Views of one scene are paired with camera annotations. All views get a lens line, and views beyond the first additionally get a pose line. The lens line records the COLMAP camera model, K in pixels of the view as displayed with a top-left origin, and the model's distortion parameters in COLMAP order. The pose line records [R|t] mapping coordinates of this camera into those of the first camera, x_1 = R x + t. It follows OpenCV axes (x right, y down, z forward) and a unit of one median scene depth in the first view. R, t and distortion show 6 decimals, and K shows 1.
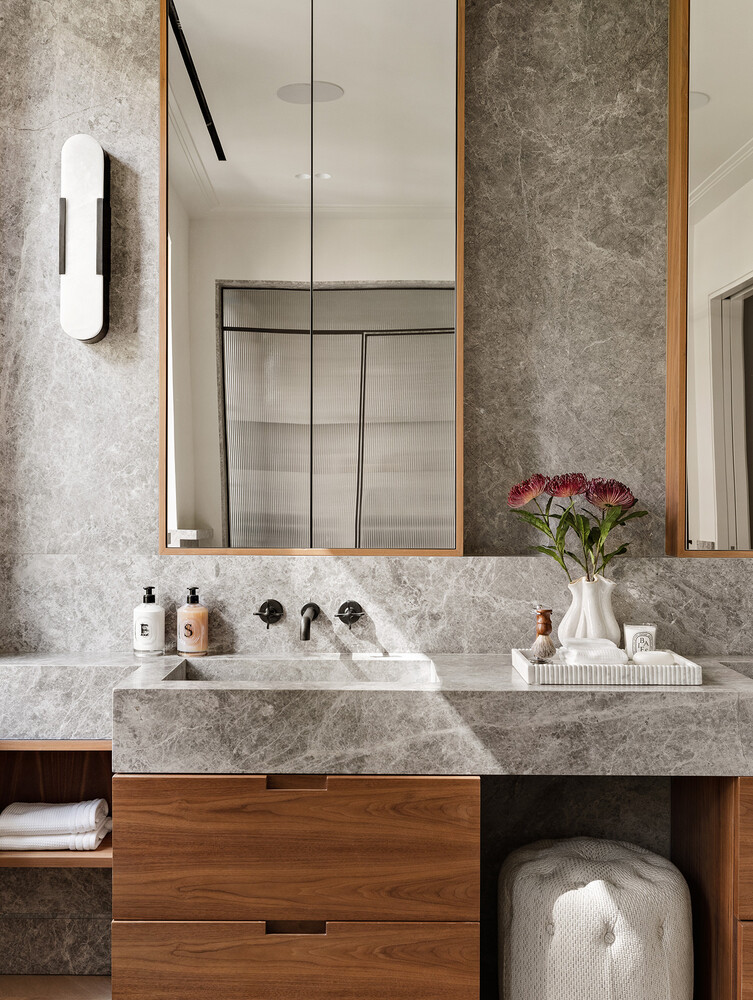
lens RADIAL K [[1057.9, 0, 375.5], [0, 1057.9, 504.3], [0, 0, 1]] dist [0.019520, 0.000000]
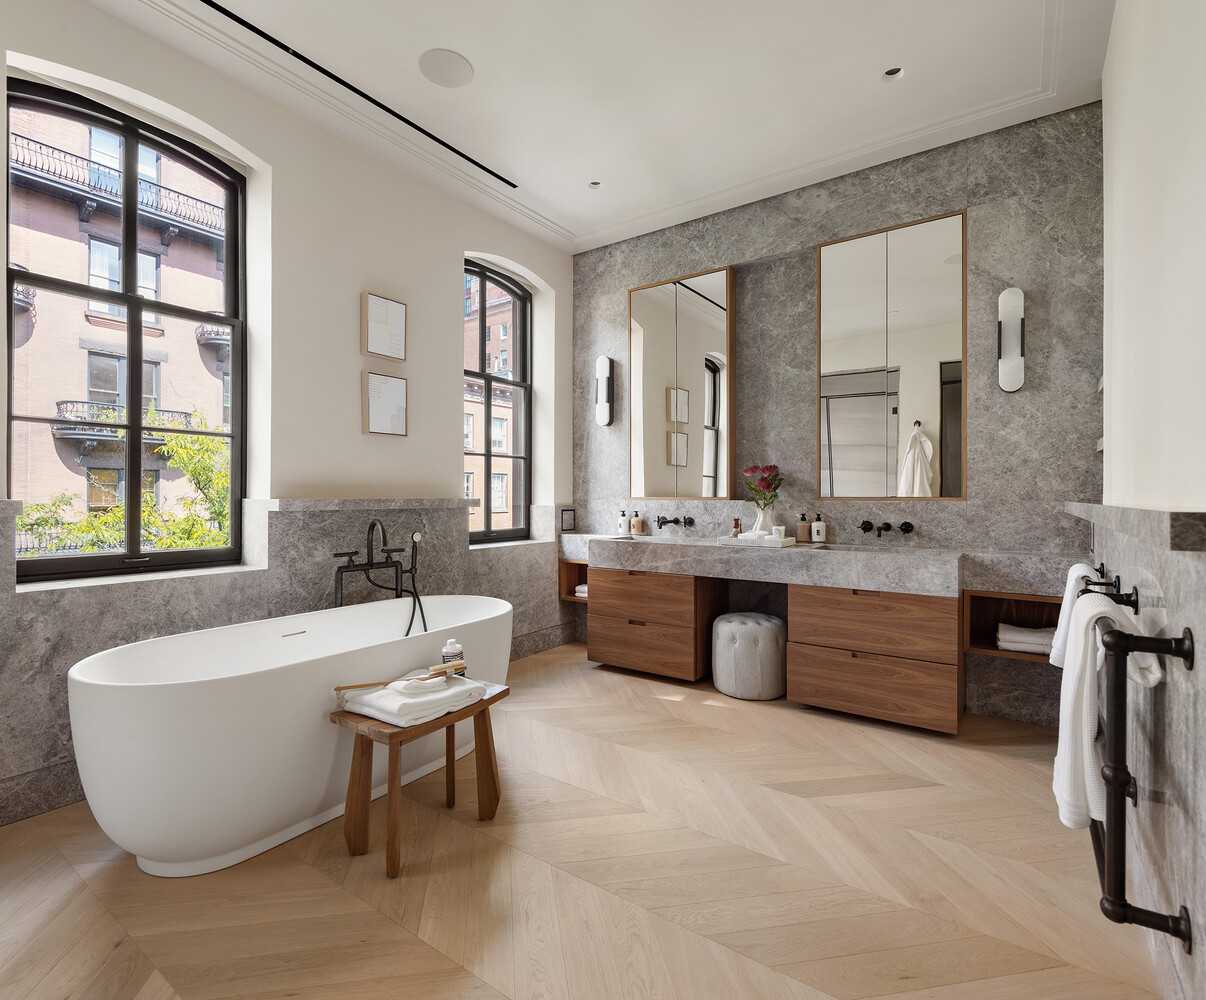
lens RADIAL K [[602.0, 0, 603.0], [0, 602.0, 496.2], [0, 0, 1]] dist [-0.001508, -0.000032]
pose [[0.813340, -0.005893, -0.581759, 0.678412], [-0.000258, 0.999945, -0.010489, 0.055674], [0.581789, 0.008681, 0.813294, -0.337610]]
